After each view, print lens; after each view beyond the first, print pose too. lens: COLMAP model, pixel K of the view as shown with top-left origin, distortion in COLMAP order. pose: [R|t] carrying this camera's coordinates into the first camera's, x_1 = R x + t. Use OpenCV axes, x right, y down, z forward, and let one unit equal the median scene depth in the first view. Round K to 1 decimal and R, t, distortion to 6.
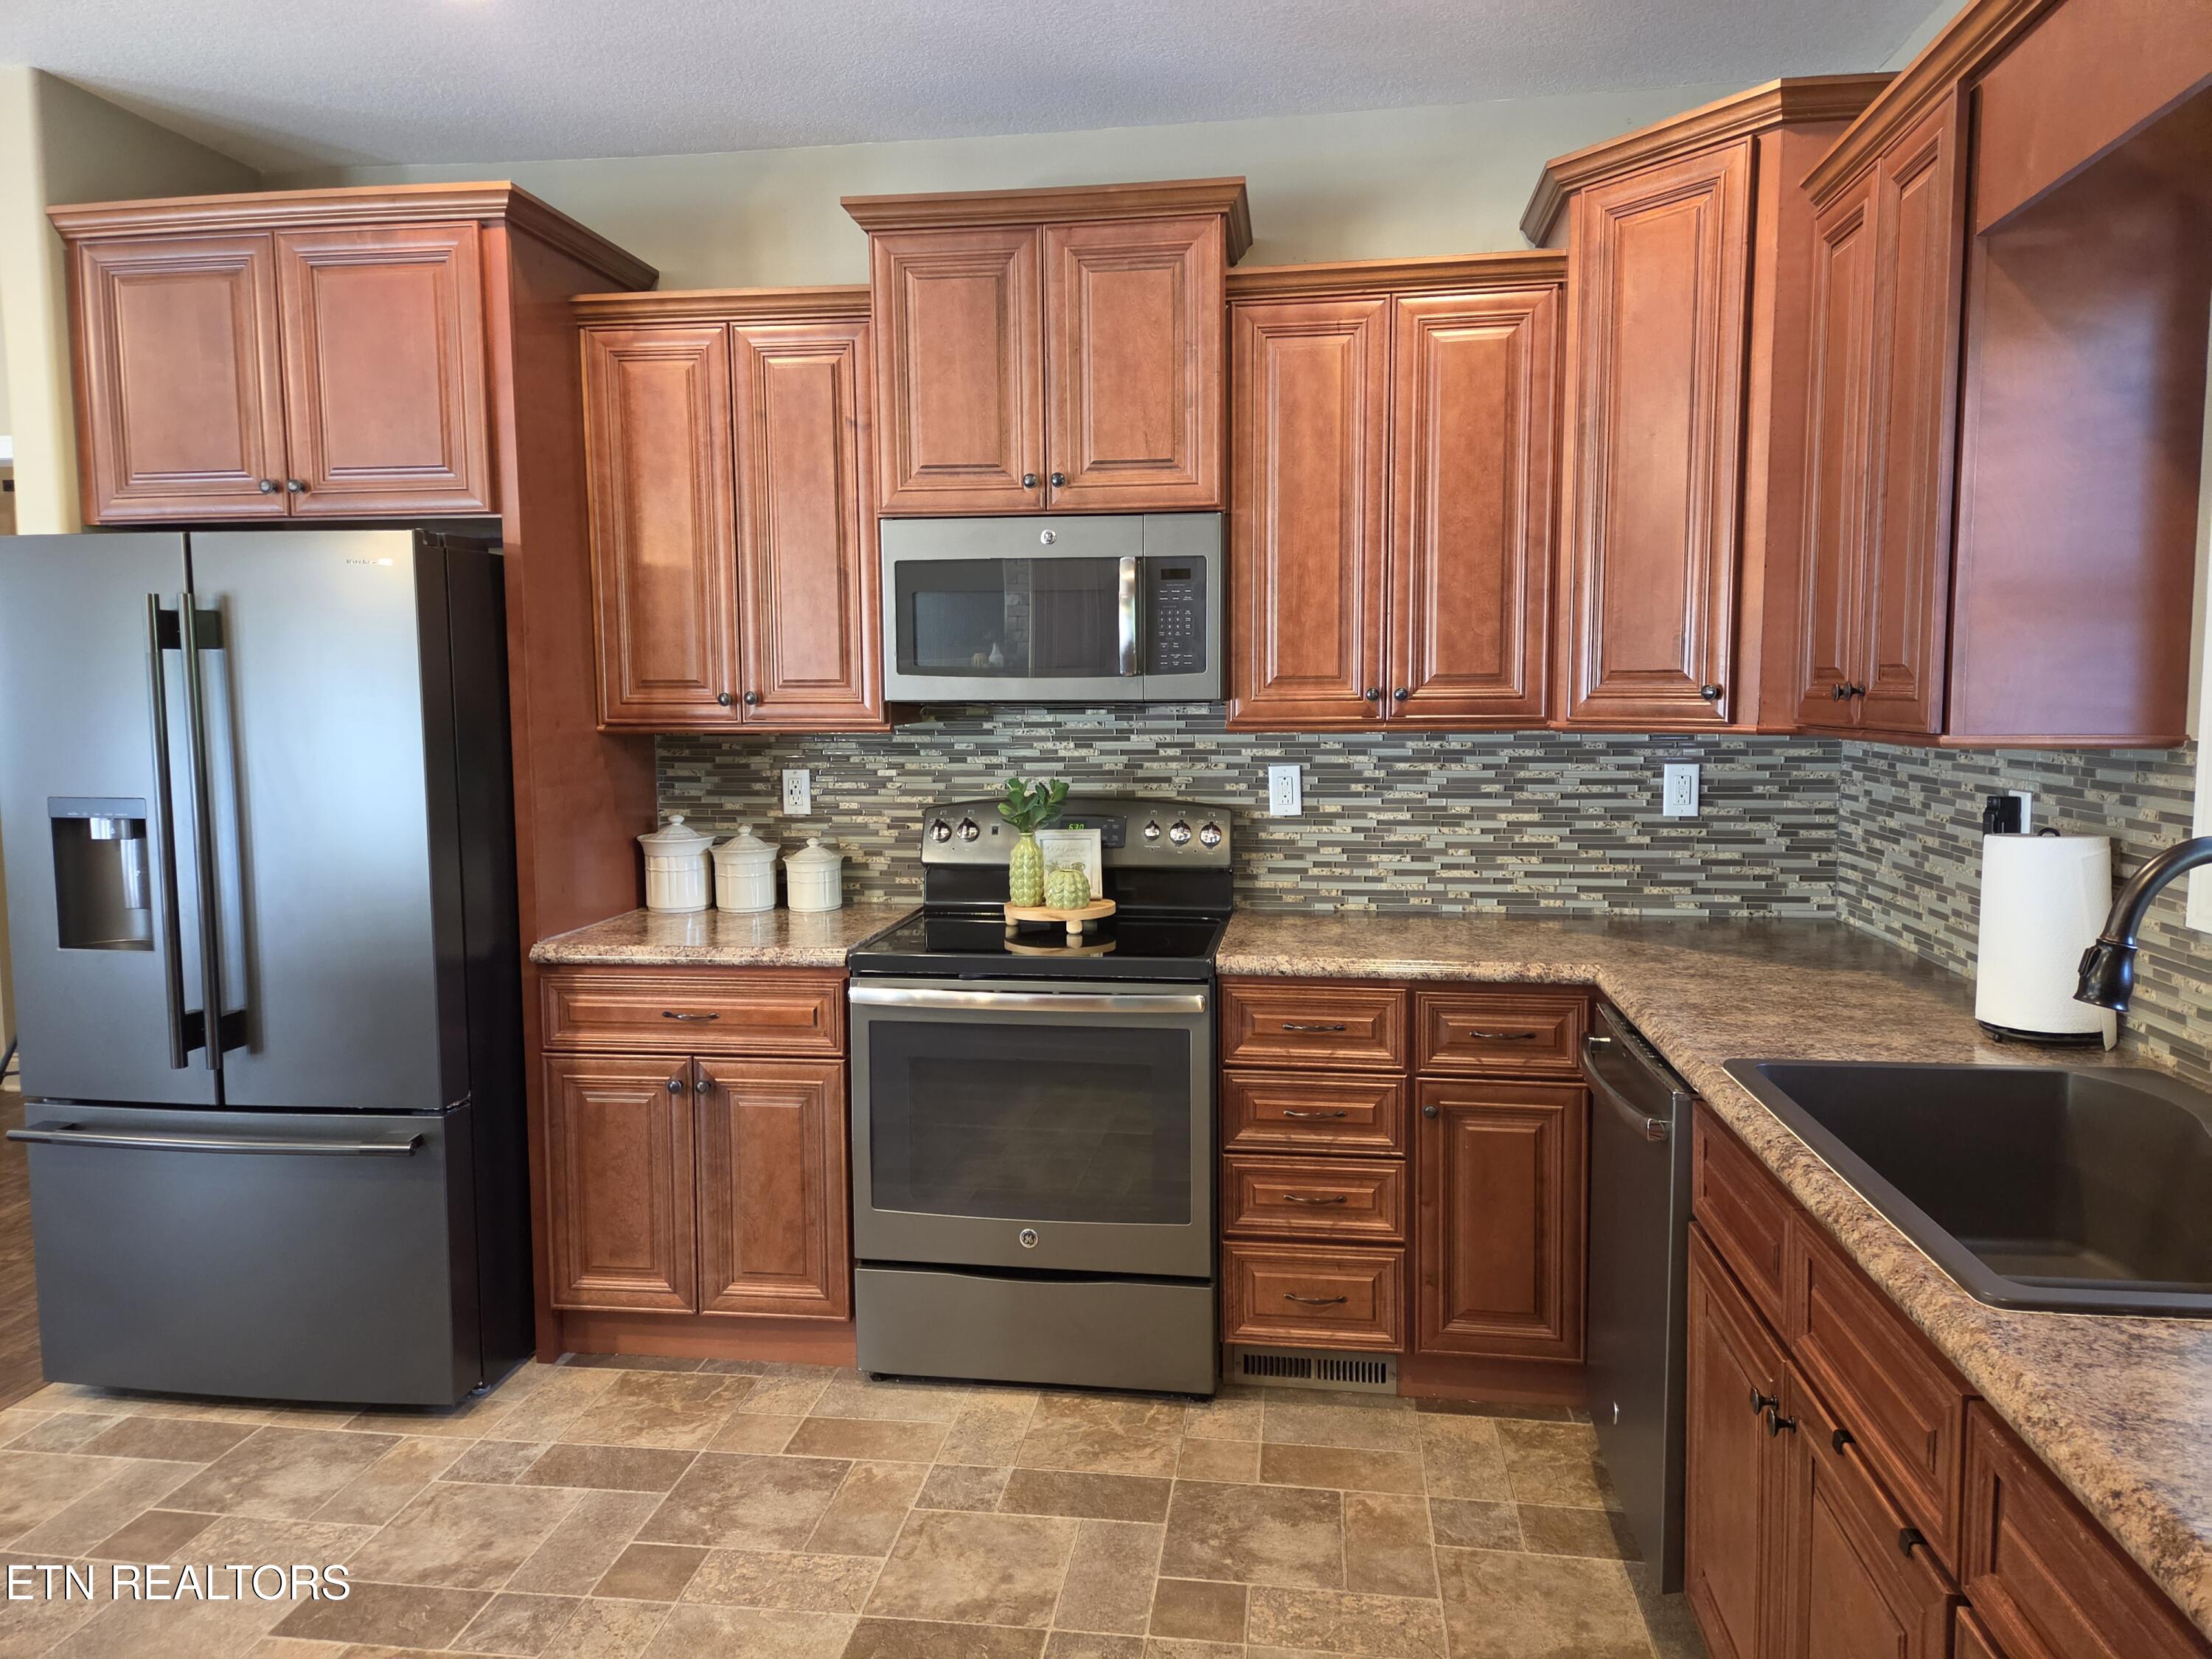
lens RADIAL K [[1477.7, 0, 1110.4], [0, 1477.7, 808.7], [0, 0, 1]] dist [0.059009, -0.044290]
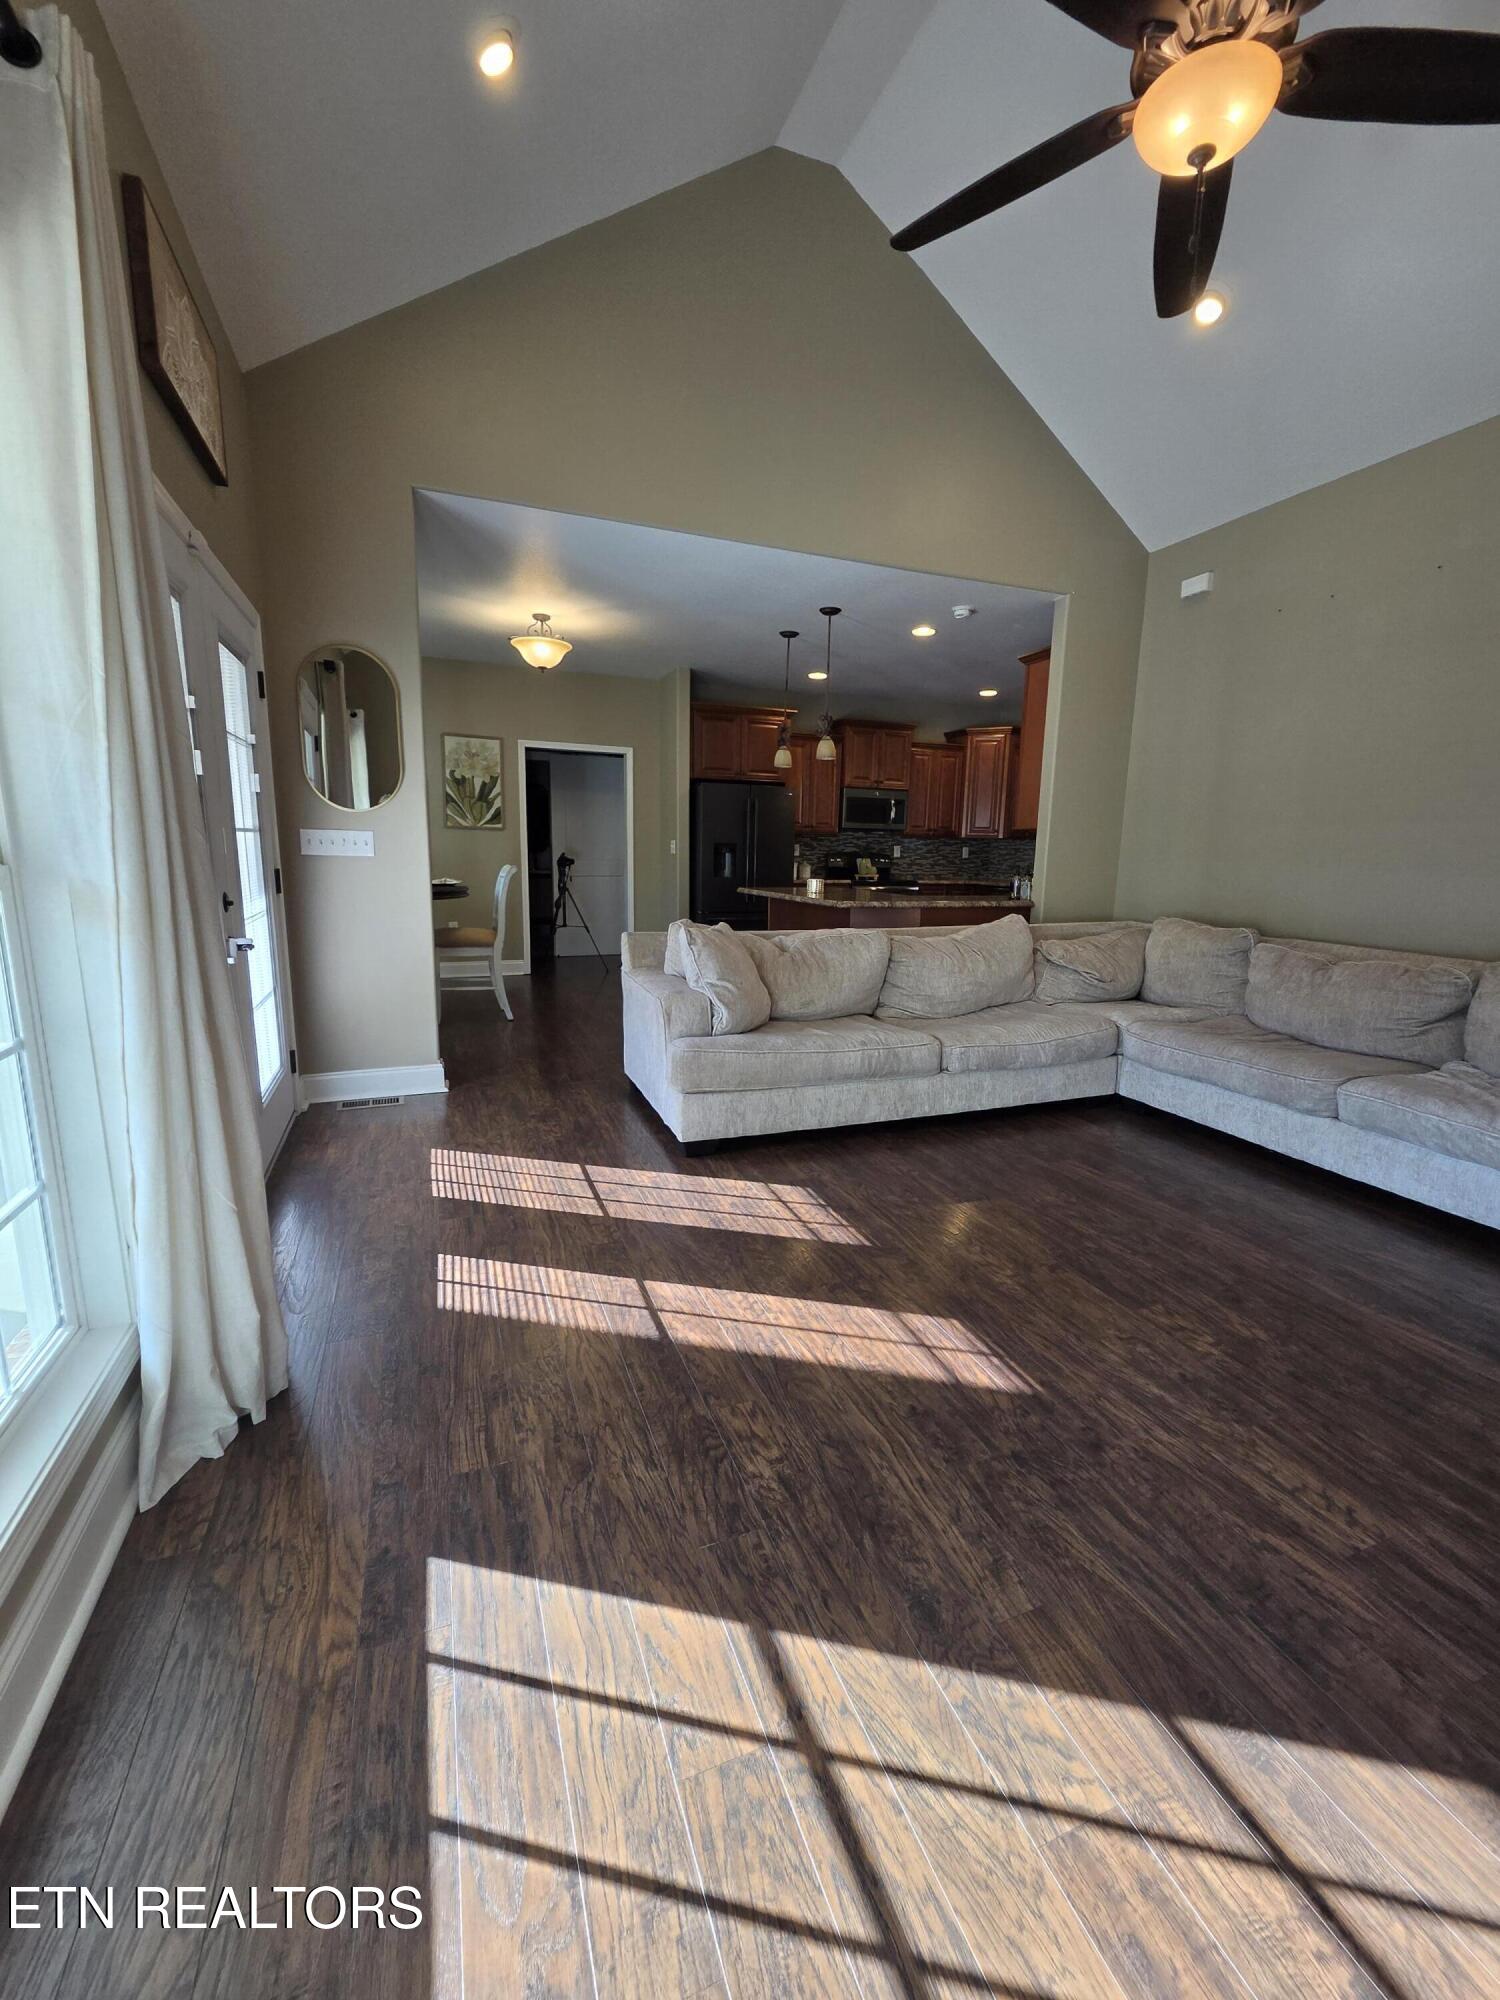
lens RADIAL K [[823.1, 0, 759.2], [0, 823.1, 1010.5], [0, 0, 1]] dist [0.001515, -0.000520]
pose [[0.868458, -0.072953, 0.490365, -1.780718], [0.016442, 0.992808, 0.118582, 0.194073], [-0.495490, -0.094921, 0.863412, -1.193393]]
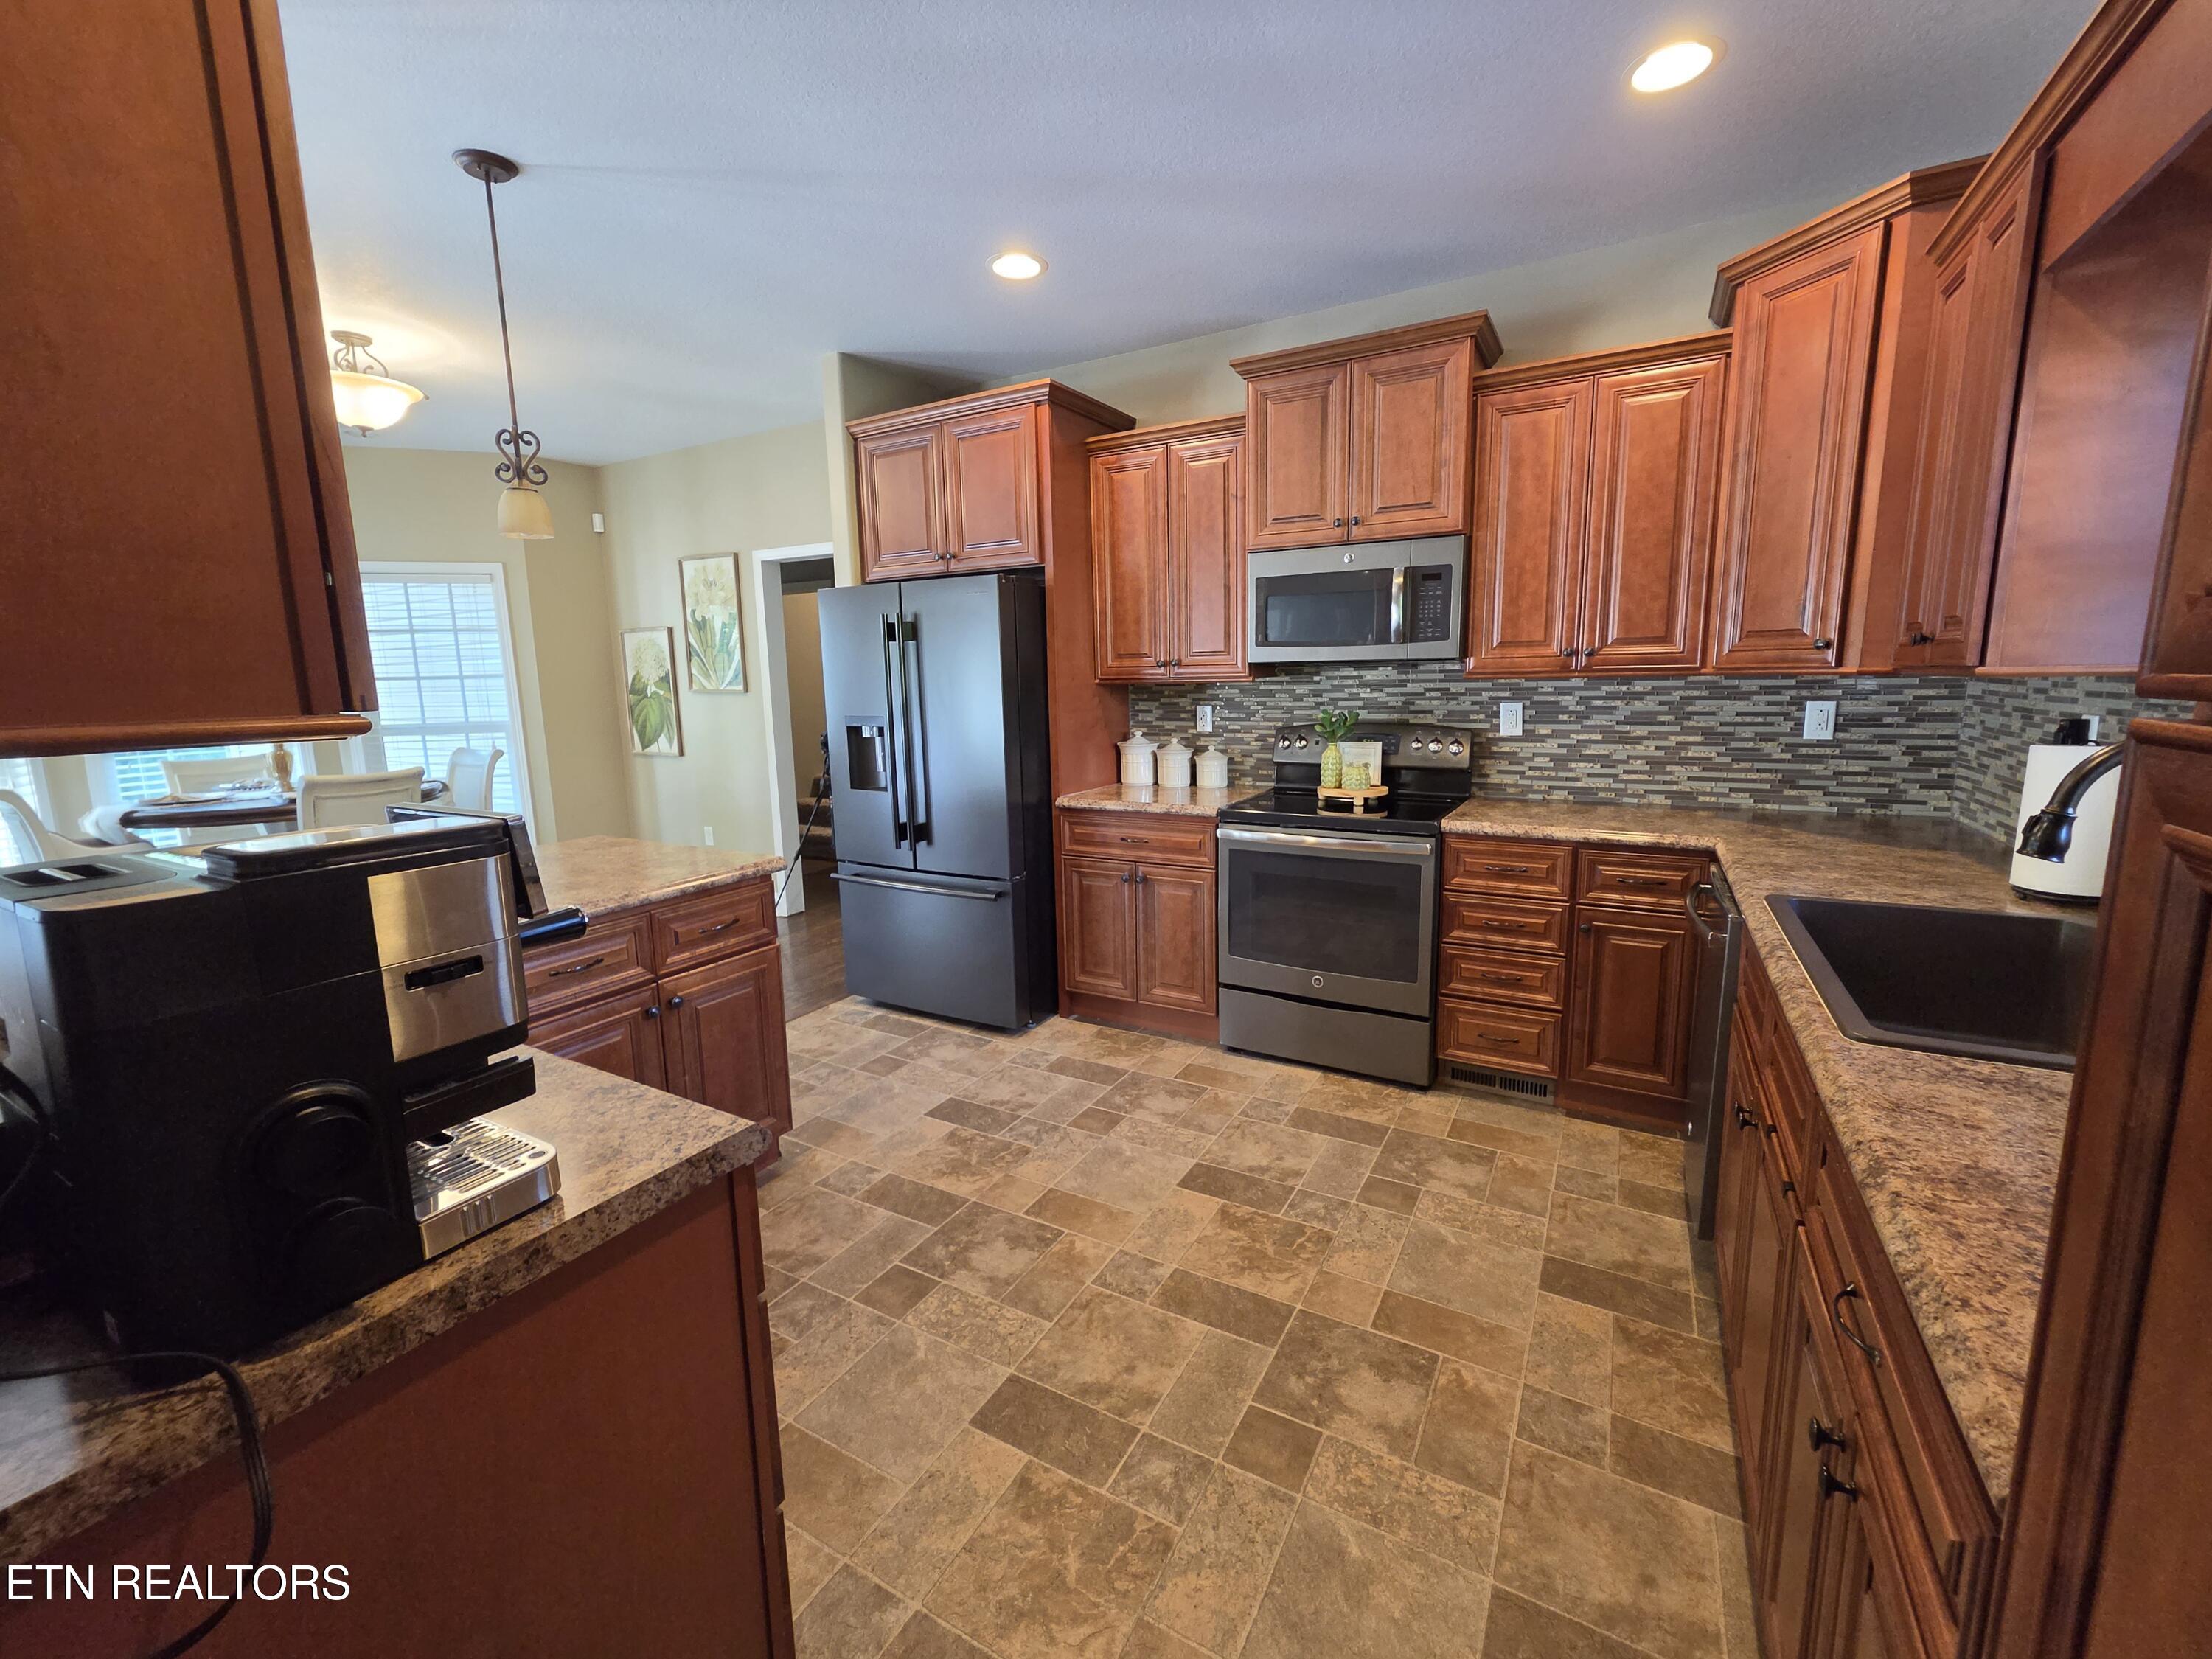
lens RADIAL K [[910.3, 0, 1108.8], [0, 910.3, 817.5], [0, 0, 1]] dist [0.001515, -0.000520]
pose [[0.928416, 0.046459, -0.368625, 0.097391], [-0.017628, 0.996542, 0.081202, 0.022866], [0.371123, -0.068891, 0.926025, -0.035846]]
